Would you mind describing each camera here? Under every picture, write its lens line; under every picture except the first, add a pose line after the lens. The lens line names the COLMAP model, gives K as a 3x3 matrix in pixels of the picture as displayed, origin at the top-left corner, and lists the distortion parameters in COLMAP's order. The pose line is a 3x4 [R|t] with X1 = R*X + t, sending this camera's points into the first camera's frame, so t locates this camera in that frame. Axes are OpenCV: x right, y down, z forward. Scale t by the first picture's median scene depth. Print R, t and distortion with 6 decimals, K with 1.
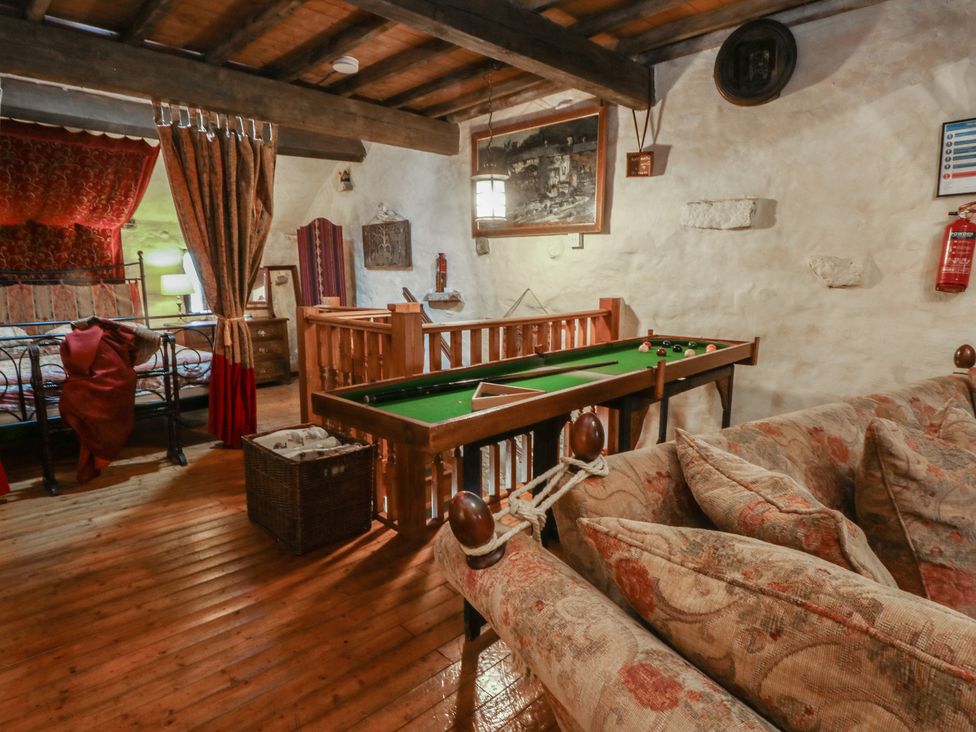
lens RADIAL K [[552.6, 0, 483.5], [0, 552.6, 369.3], [0, 0, 1]] dist [-0.001209, -0.011574]
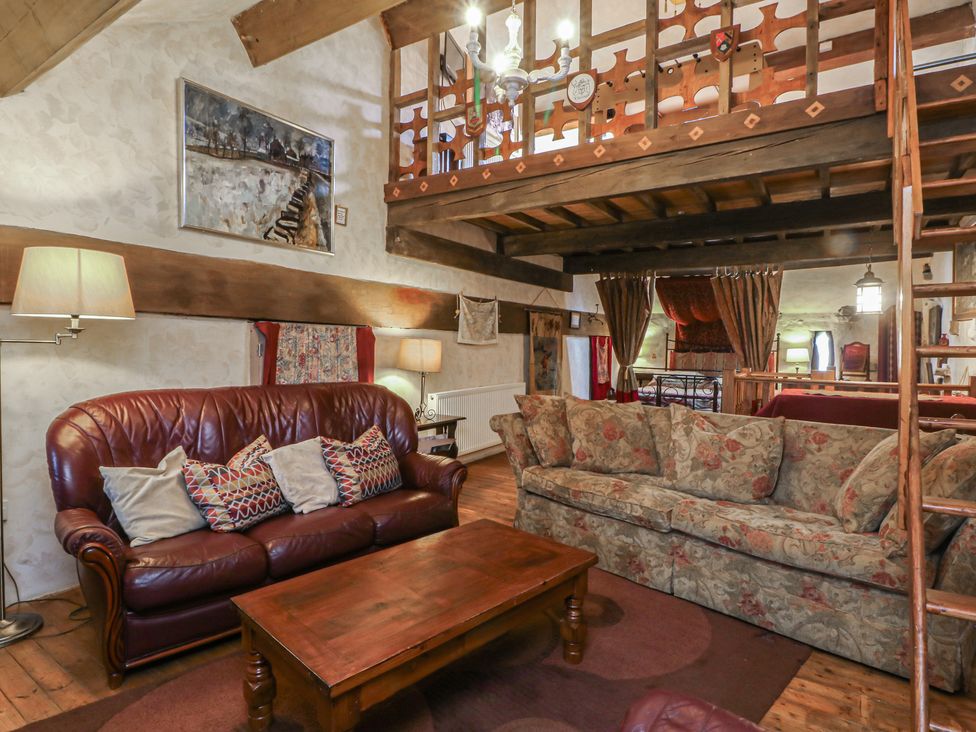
lens RADIAL K [[533.7, 0, 480.9], [0, 533.7, 366.1], [0, 0, 1]] dist [0.000245, -0.014261]
pose [[0.204832, 0.046792, -0.977678, 0.924541], [-0.174273, 0.984640, 0.010614, 0.012302], [0.963158, 0.168209, 0.209841, -0.161818]]
